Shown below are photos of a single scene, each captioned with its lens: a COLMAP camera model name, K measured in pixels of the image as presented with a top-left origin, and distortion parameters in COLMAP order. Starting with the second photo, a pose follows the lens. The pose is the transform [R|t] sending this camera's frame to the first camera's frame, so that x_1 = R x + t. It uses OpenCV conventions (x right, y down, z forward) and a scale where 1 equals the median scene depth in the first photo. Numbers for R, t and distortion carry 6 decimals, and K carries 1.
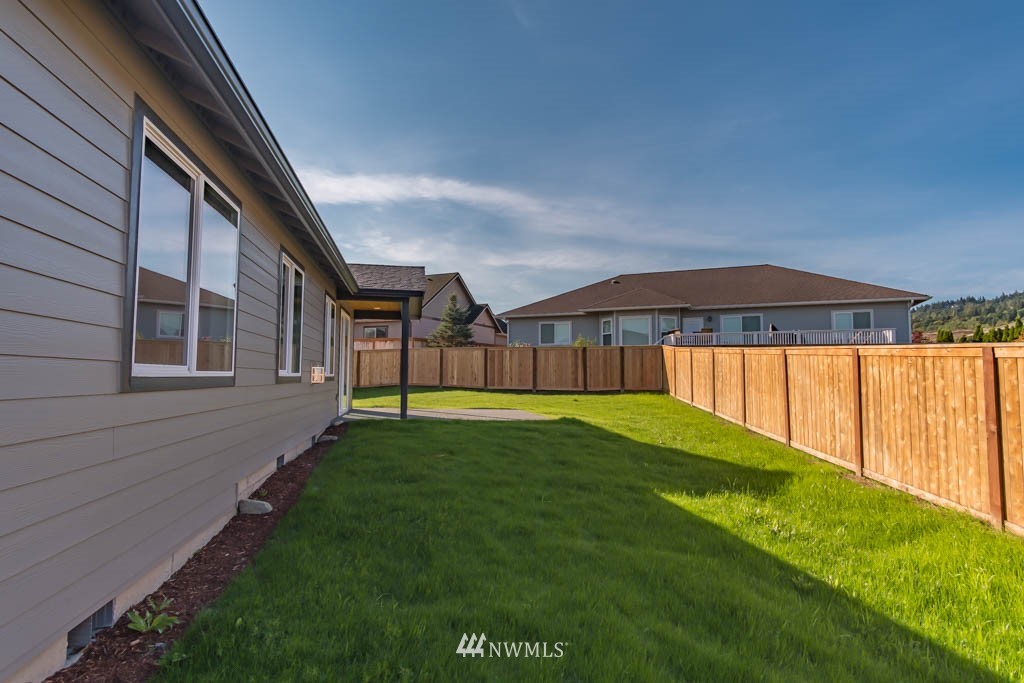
lens RADIAL K [[538.3, 0, 513.1], [0, 538.3, 345.5], [0, 0, 1]] dist [0.001065, 0.000016]
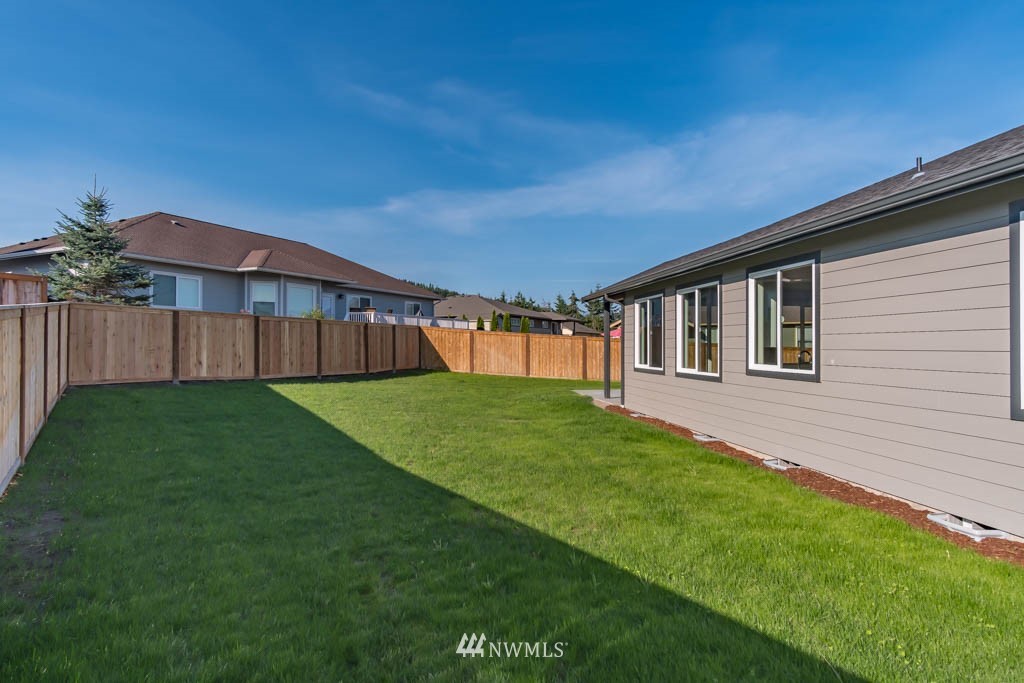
lens RADIAL K [[538.3, 0, 510.7], [0, 538.3, 343.2], [0, 0, 1]] dist [0.001065, 0.000016]
pose [[0.045420, 0.002760, 0.998964, -0.710395], [-0.061101, 0.998132, 0.000020, 0.019836], [-0.997098, -0.061039, 0.045503, 0.702528]]
